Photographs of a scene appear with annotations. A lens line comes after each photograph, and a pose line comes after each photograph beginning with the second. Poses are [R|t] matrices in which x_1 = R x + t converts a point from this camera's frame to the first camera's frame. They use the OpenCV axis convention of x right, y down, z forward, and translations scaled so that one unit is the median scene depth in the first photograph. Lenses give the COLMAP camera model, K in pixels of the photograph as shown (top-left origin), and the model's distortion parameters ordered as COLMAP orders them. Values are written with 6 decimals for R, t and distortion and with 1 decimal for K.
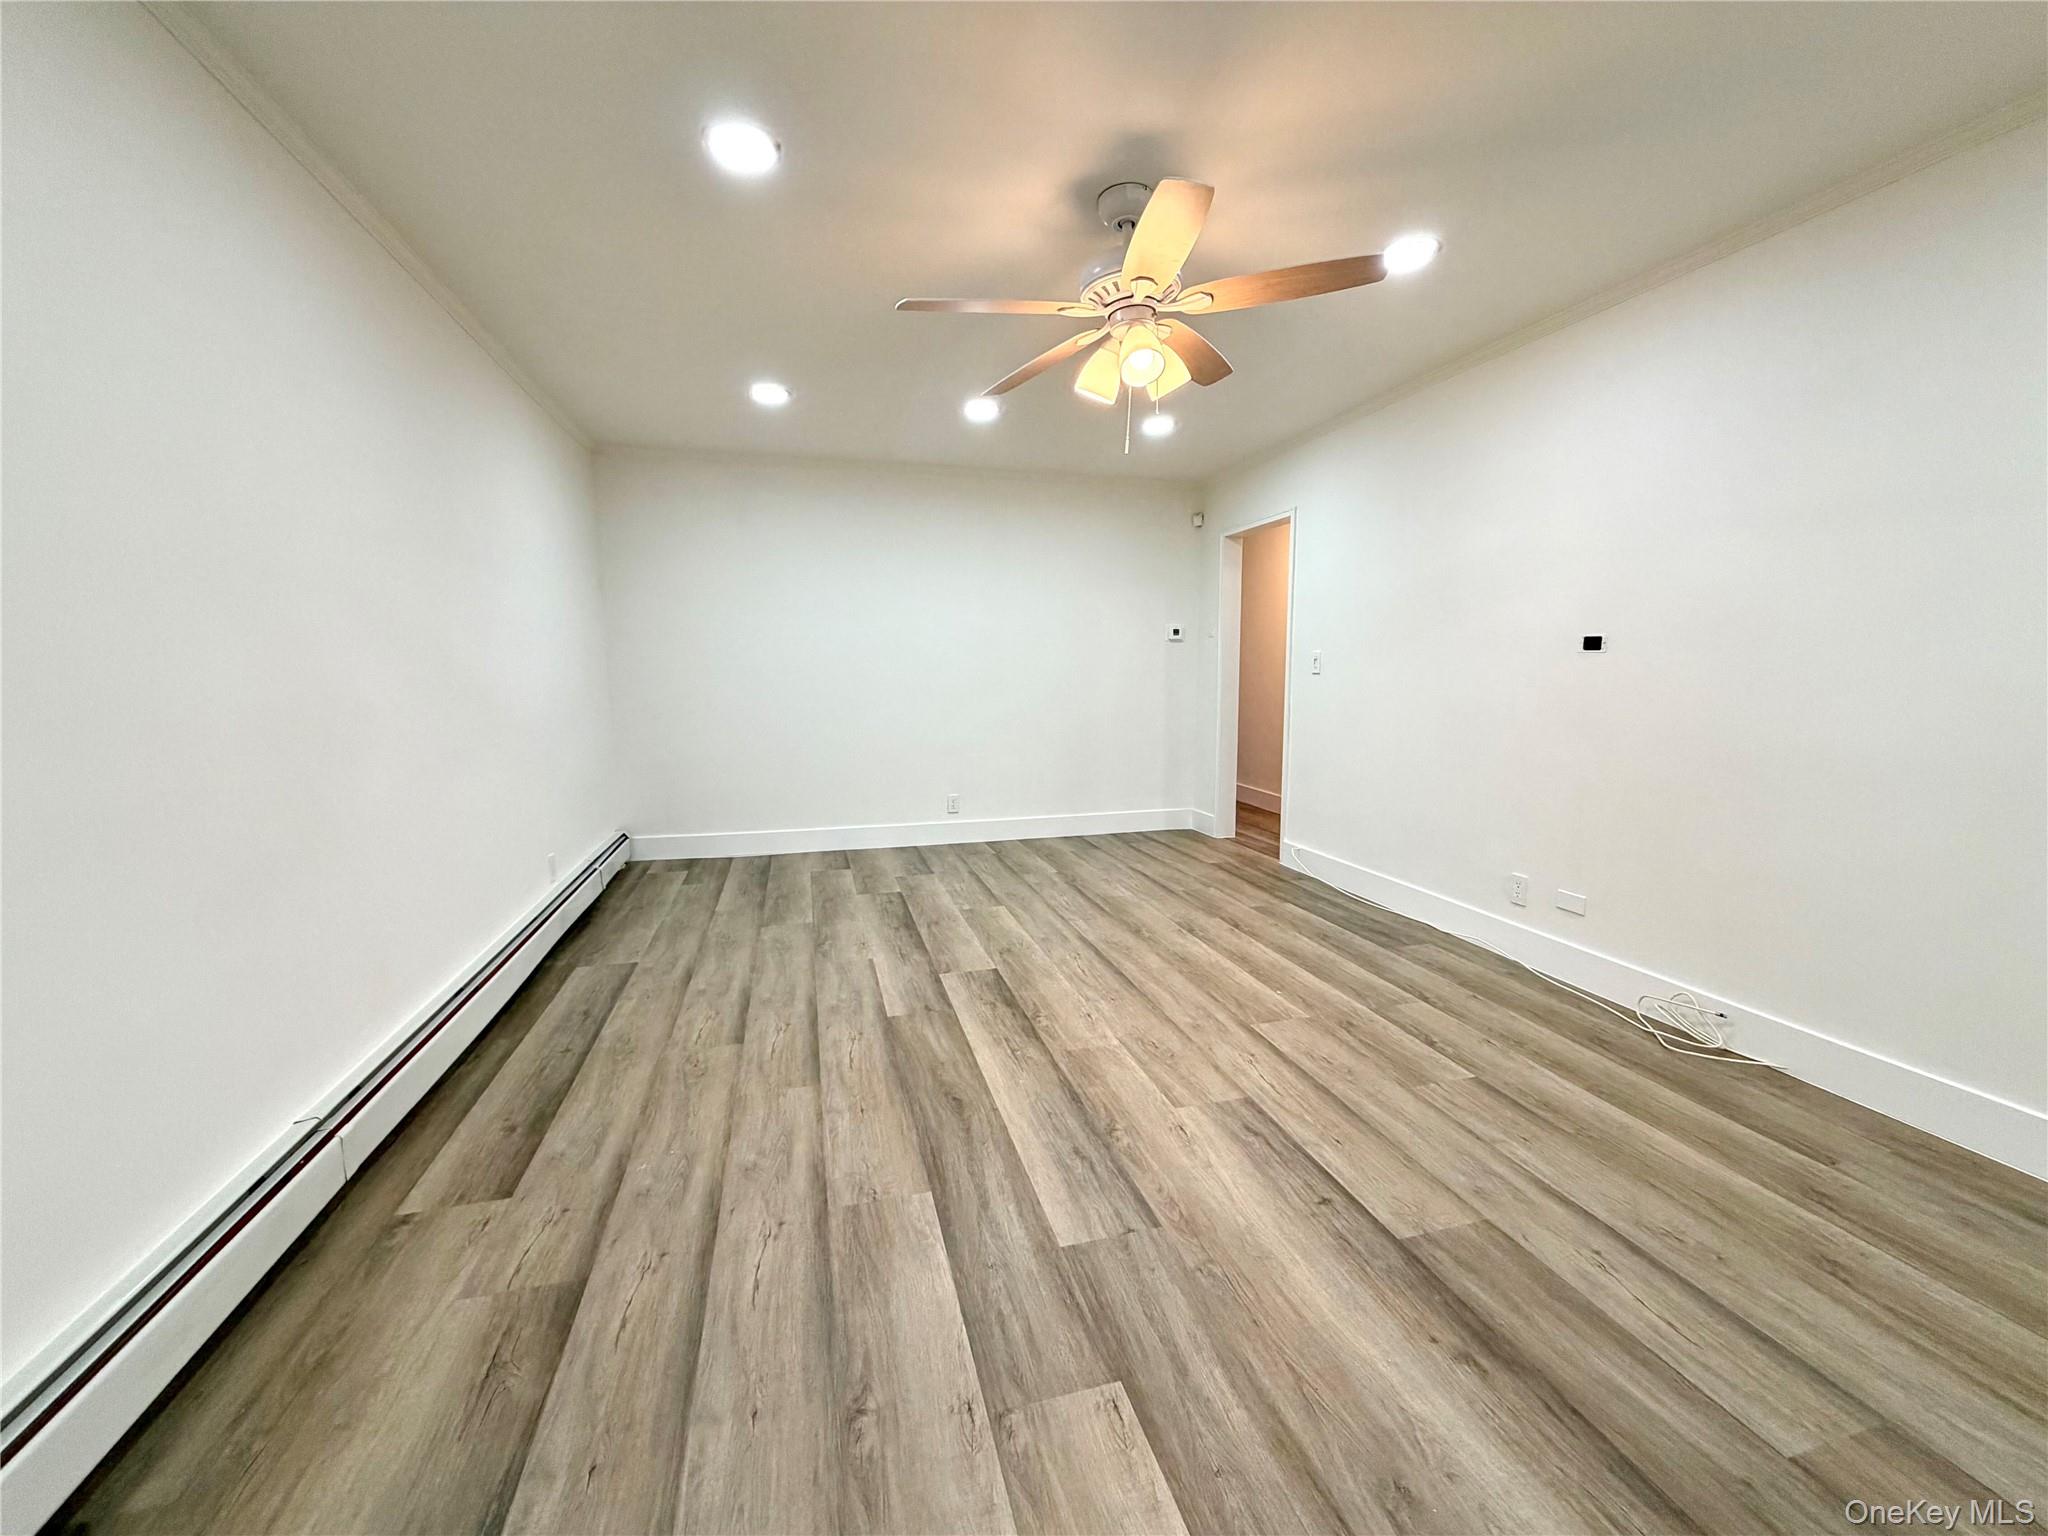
lens RADIAL K [[810.3, 0, 1027.8], [0, 810.3, 771.9], [0, 0, 1]] dist [0.000548, 0.000087]
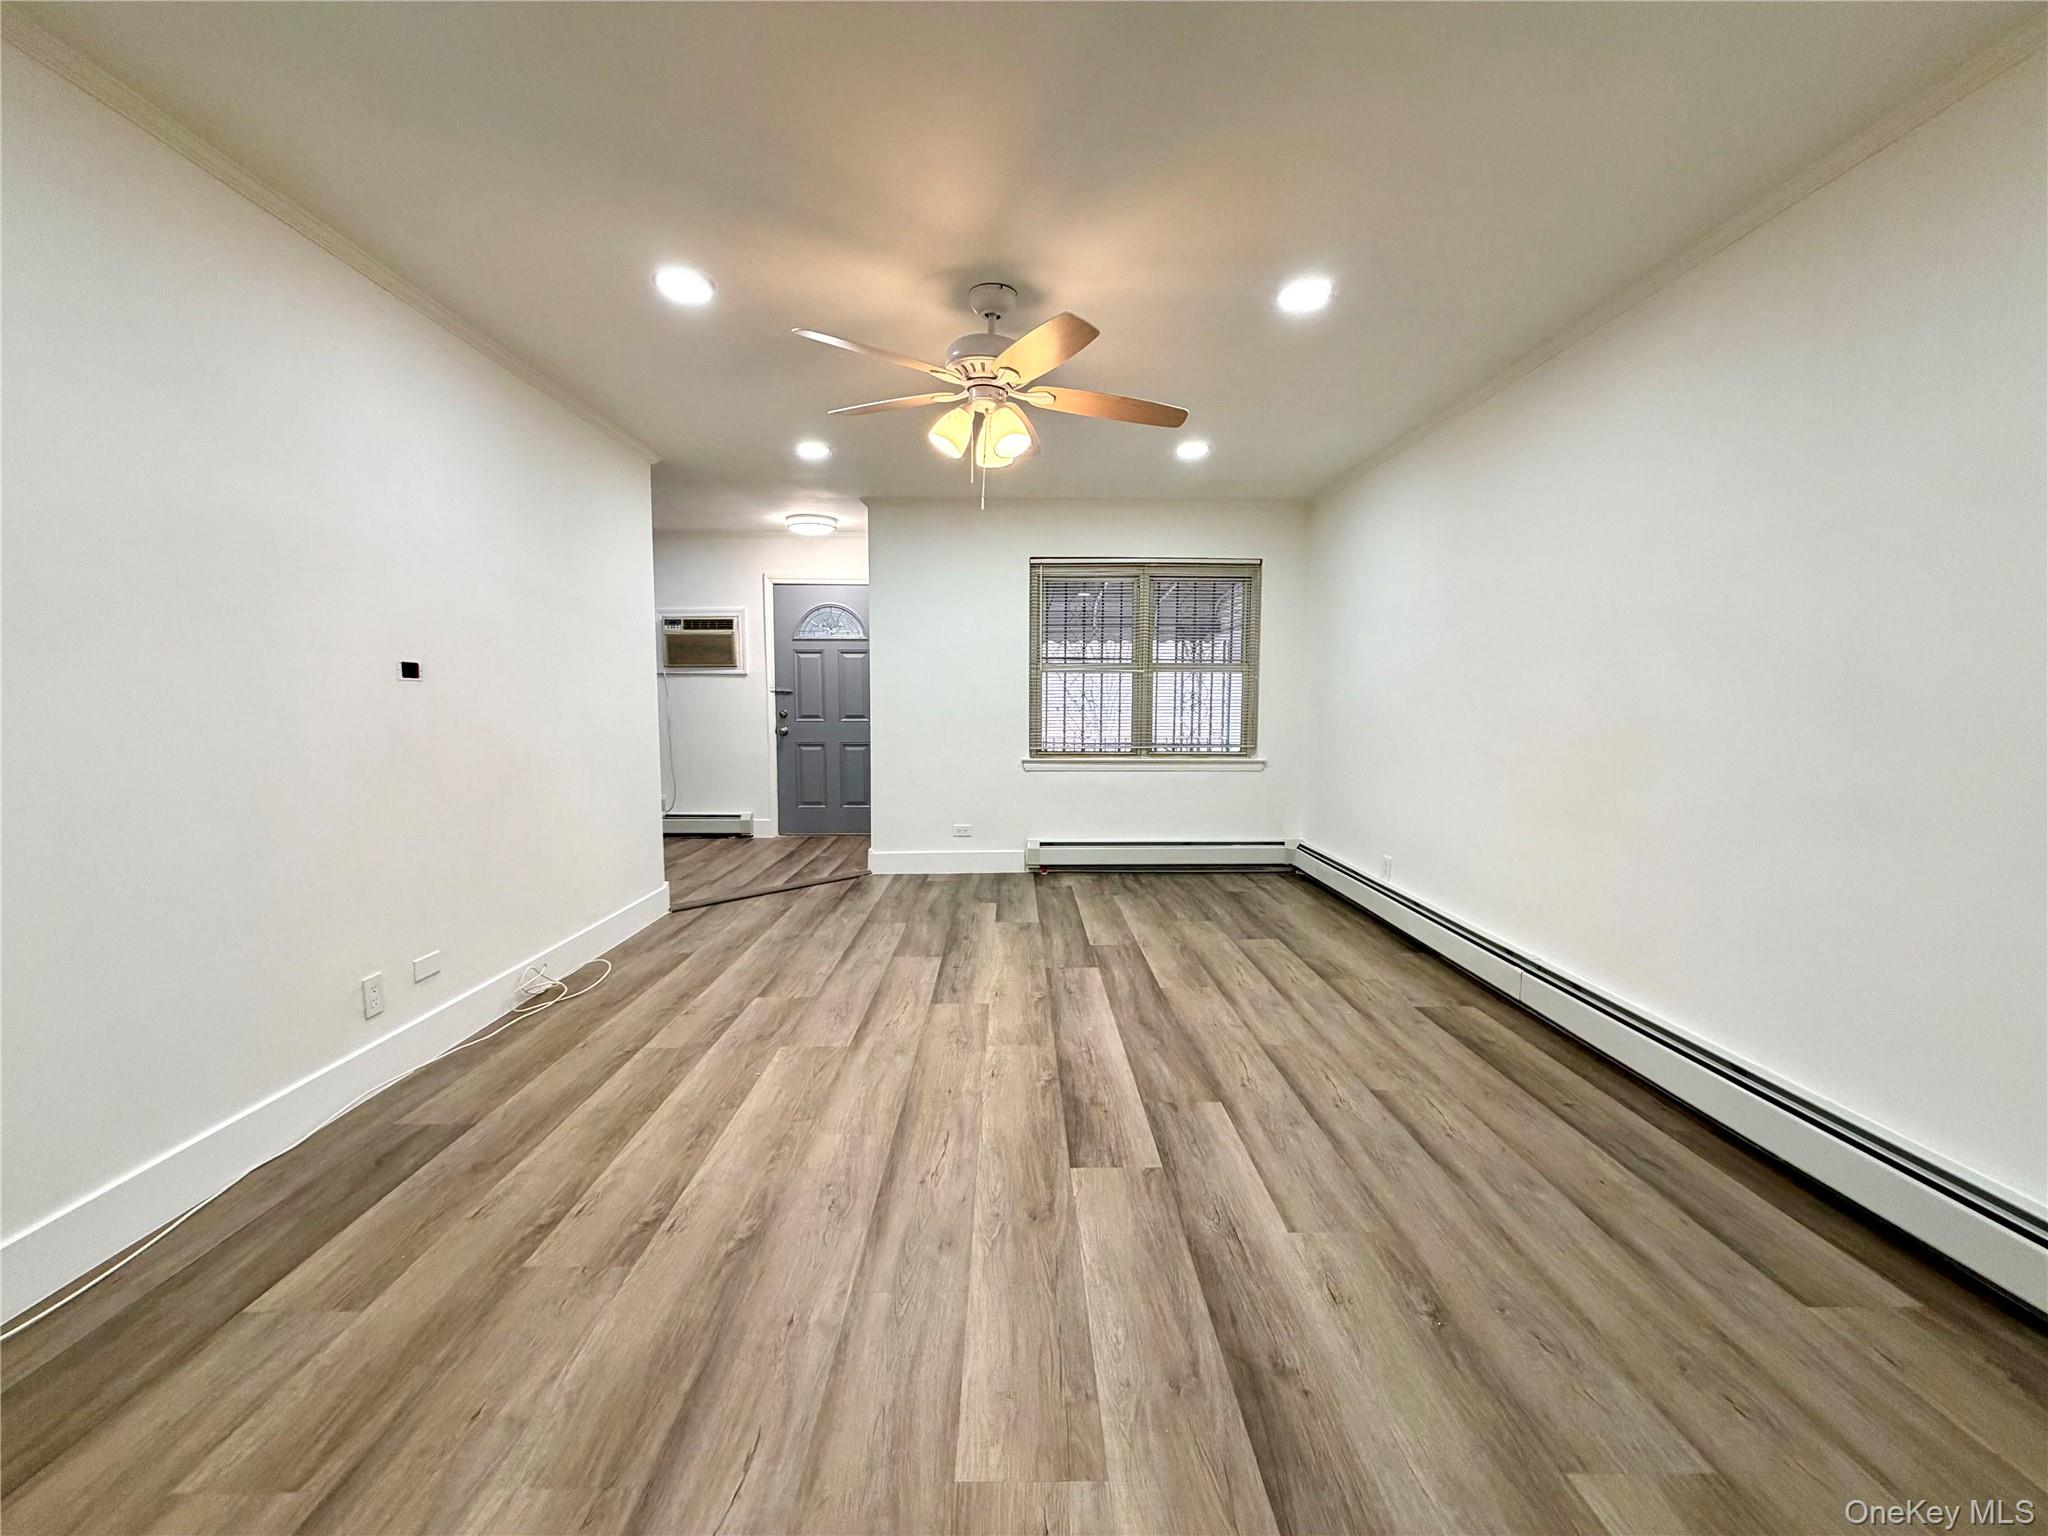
lens RADIAL K [[810.3, 0, 1027.8], [0, 810.3, 771.9], [0, 0, 1]] dist [0.000548, 0.000087]
pose [[-0.967968, -0.016949, 0.250501, -0.188677], [0.038579, 0.975829, 0.215102, -0.230479], [-0.248092, 0.217876, -0.943918, 1.820586]]
